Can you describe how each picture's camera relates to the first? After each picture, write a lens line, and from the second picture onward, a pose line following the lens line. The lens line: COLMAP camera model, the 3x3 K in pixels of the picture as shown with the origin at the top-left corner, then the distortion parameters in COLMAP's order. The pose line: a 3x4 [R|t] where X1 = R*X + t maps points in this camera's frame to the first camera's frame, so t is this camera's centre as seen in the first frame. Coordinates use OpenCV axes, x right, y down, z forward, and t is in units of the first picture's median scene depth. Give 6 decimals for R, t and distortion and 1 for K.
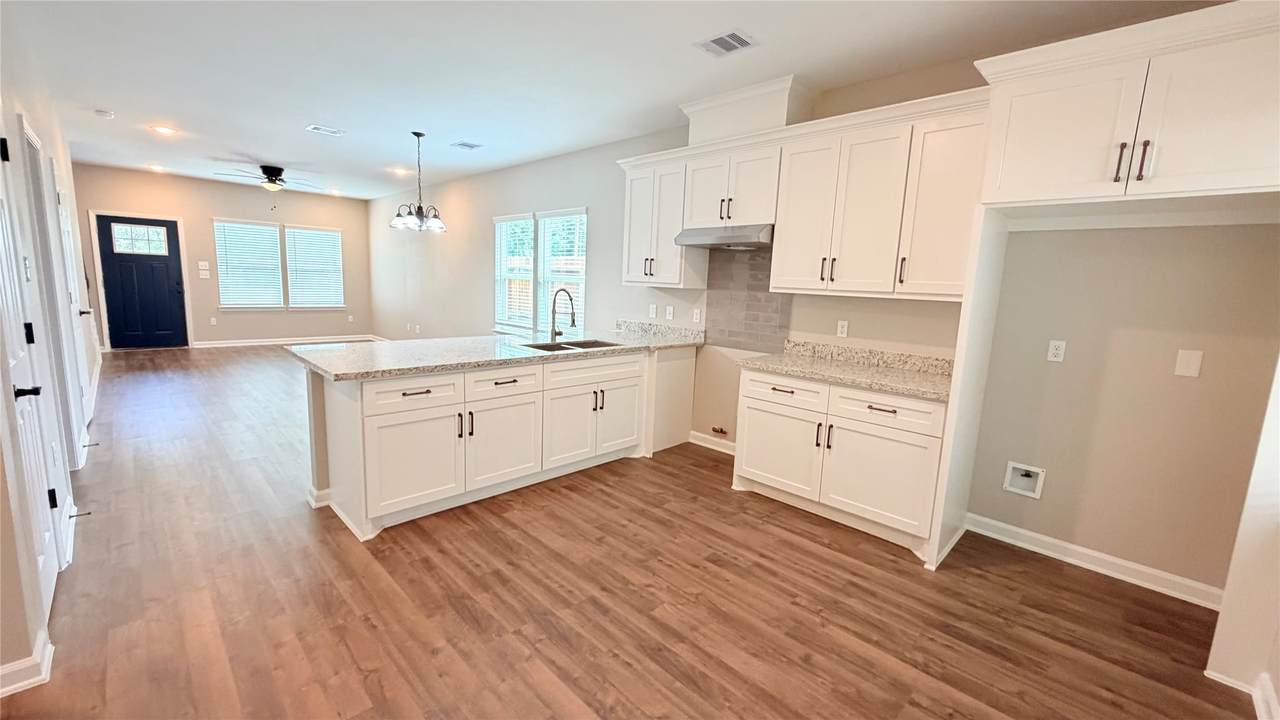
lens RADIAL K [[501.5, 0, 636.2], [0, 501.5, 354.4], [0, 0, 1]] dist [-0.000962, 0.000171]
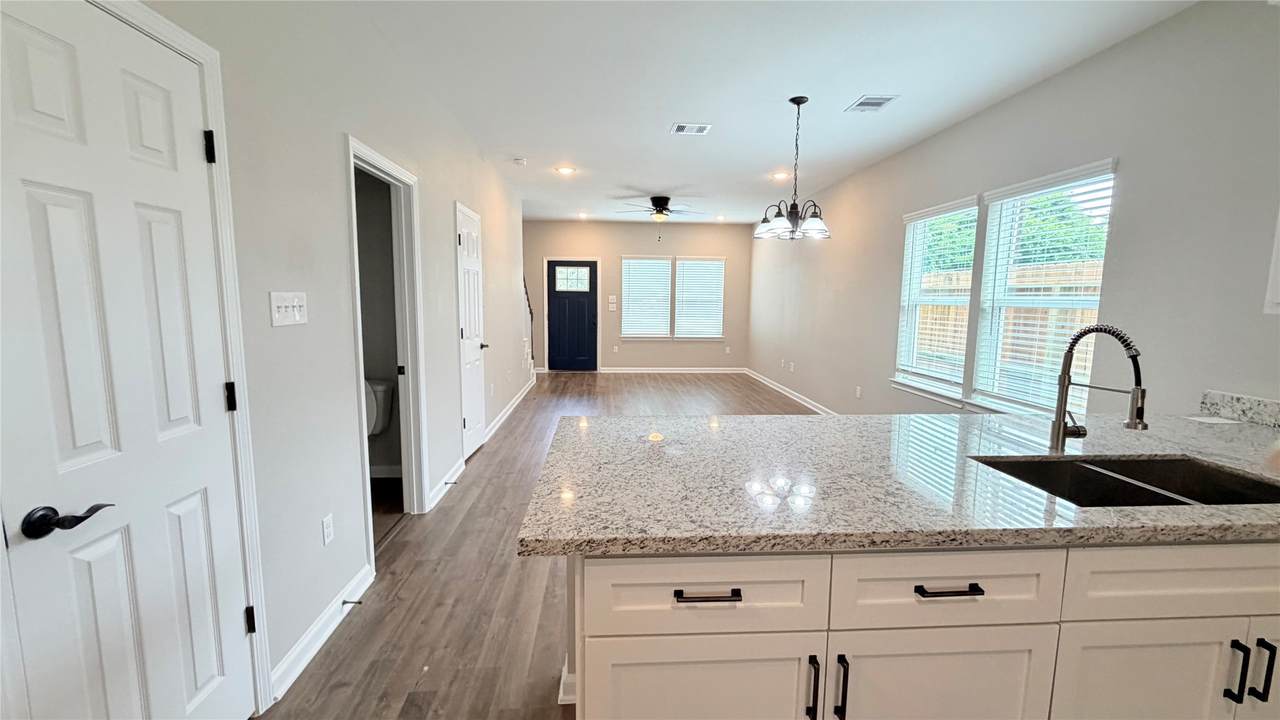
lens RADIAL K [[501.5, 0, 636.2], [0, 501.5, 354.4], [0, 0, 1]] dist [-0.000962, 0.000171]
pose [[0.740359, 0.042573, -0.670862, -0.097426], [-0.077703, 0.996723, -0.022501, -0.045467], [0.667705, 0.068787, 0.741241, 0.290046]]
